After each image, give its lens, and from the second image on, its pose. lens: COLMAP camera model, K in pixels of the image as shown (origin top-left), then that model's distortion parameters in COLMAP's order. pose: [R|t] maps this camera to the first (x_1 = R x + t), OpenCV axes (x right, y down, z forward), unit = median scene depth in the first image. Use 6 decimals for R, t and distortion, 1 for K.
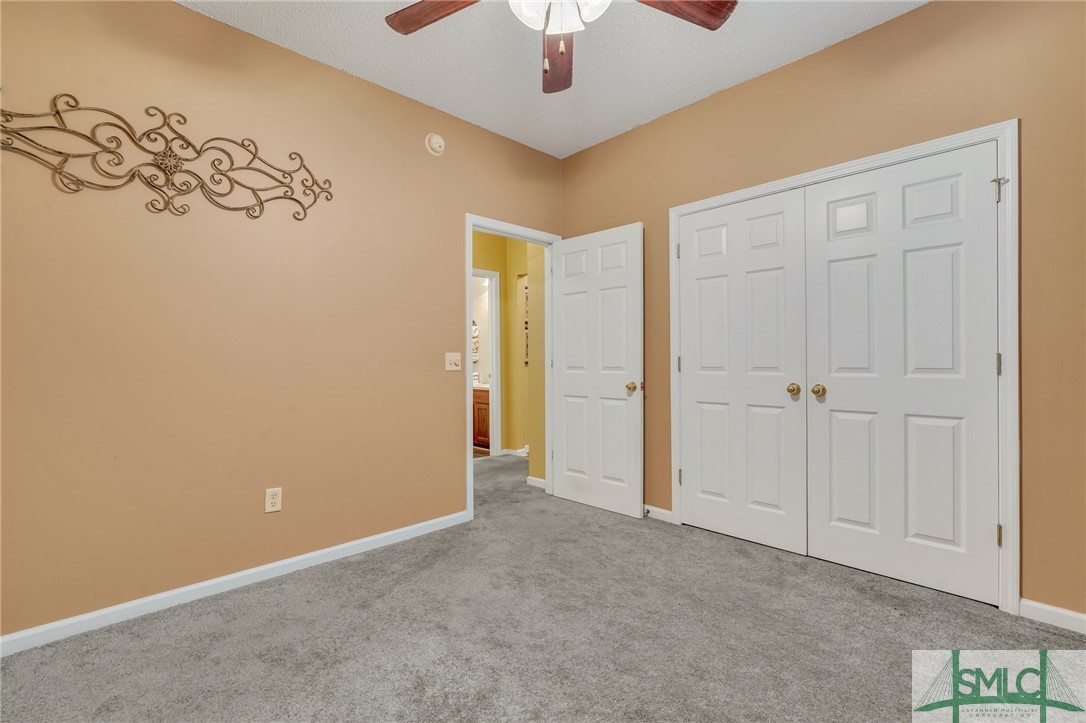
lens RADIAL K [[500.0, 0, 521.8], [0, 500.0, 358.7], [0, 0, 1]] dist [-0.008229, 0.003642]
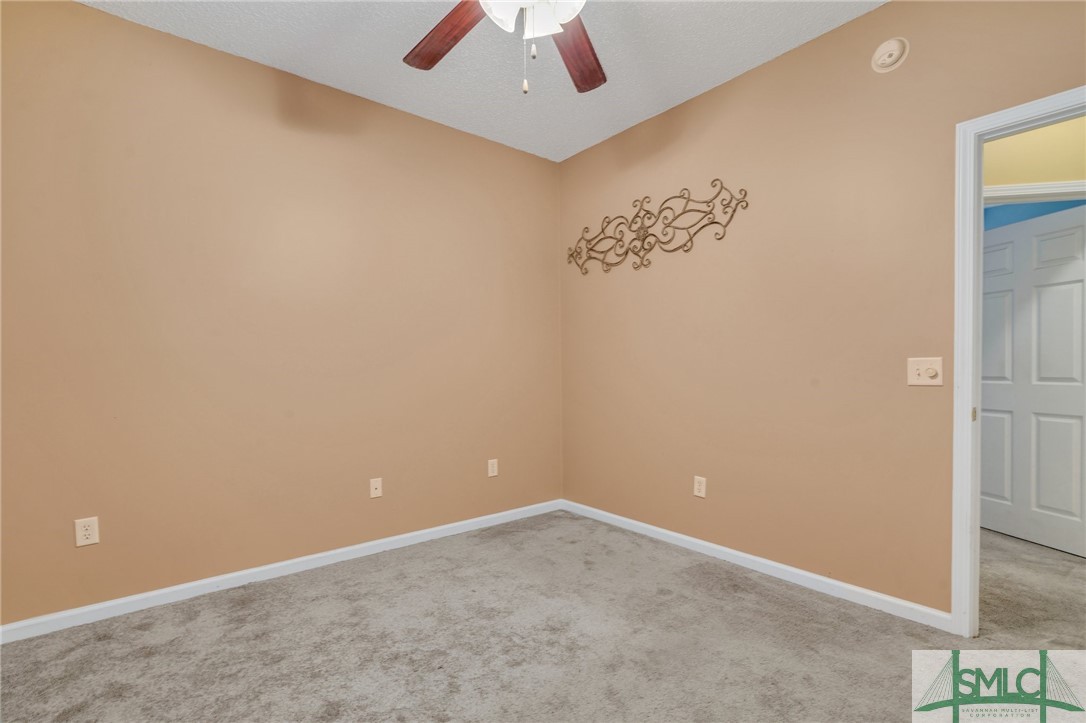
lens RADIAL K [[500.0, 0, 538.9], [0, 500.0, 370.2], [0, 0, 1]] dist [-0.008229, 0.003642]
pose [[-0.080957, 0.013120, -0.996631, 0.713766], [0.007102, 0.999896, 0.012586, -0.009134], [0.996692, -0.006059, -0.081041, 0.731803]]
